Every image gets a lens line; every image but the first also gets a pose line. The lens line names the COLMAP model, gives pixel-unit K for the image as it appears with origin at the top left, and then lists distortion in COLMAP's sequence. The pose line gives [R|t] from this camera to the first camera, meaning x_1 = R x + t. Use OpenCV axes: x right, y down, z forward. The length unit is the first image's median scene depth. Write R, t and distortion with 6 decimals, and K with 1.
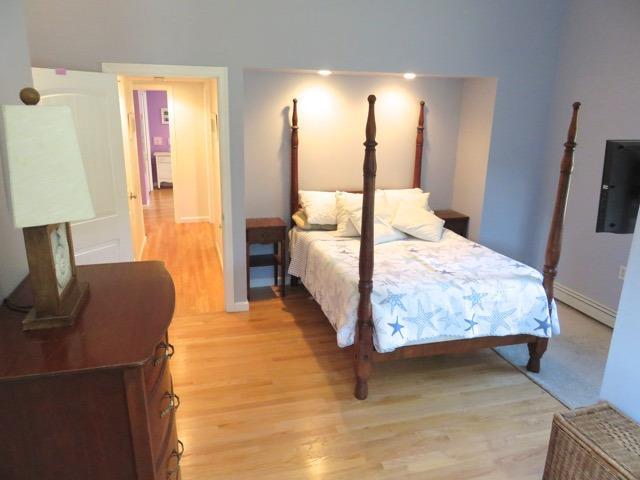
lens RADIAL K [[480.2, 0, 319.8], [0, 480.2, 242.1], [0, 0, 1]] dist [-0.011776, 0.002155]
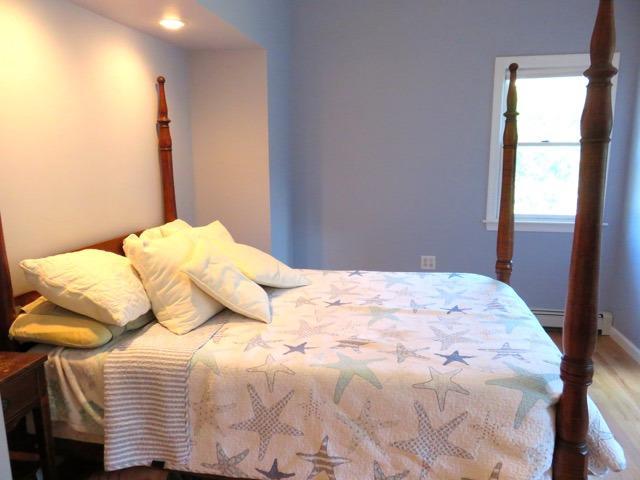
lens RADIAL K [[480.2, 0, 319.8], [0, 480.2, 242.1], [0, 0, 1]] dist [-0.011776, 0.002155]
pose [[0.454333, -0.183088, 0.871814, -0.341601], [0.260792, 0.963112, 0.066353, -0.107447], [-0.851804, 0.197215, 0.485321, 0.763496]]
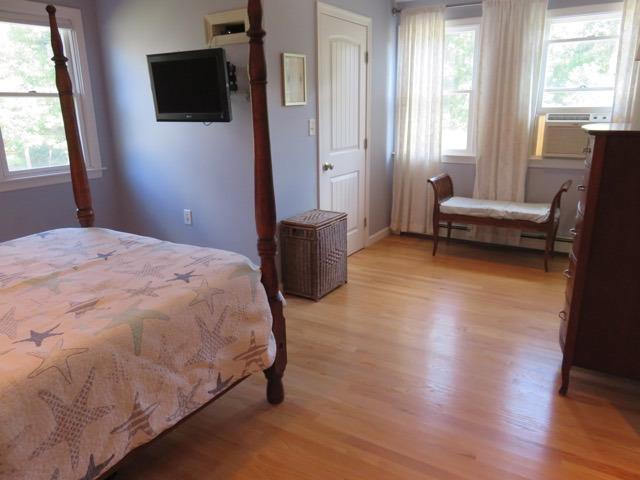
lens RADIAL K [[480.2, 0, 319.8], [0, 480.2, 242.1], [0, 0, 1]] dist [-0.011776, 0.002155]
pose [[-0.676445, -0.207277, 0.706724, -0.363097], [0.207662, 0.866967, 0.453040, -0.173564], [-0.706611, 0.453216, -0.543412, 1.054795]]
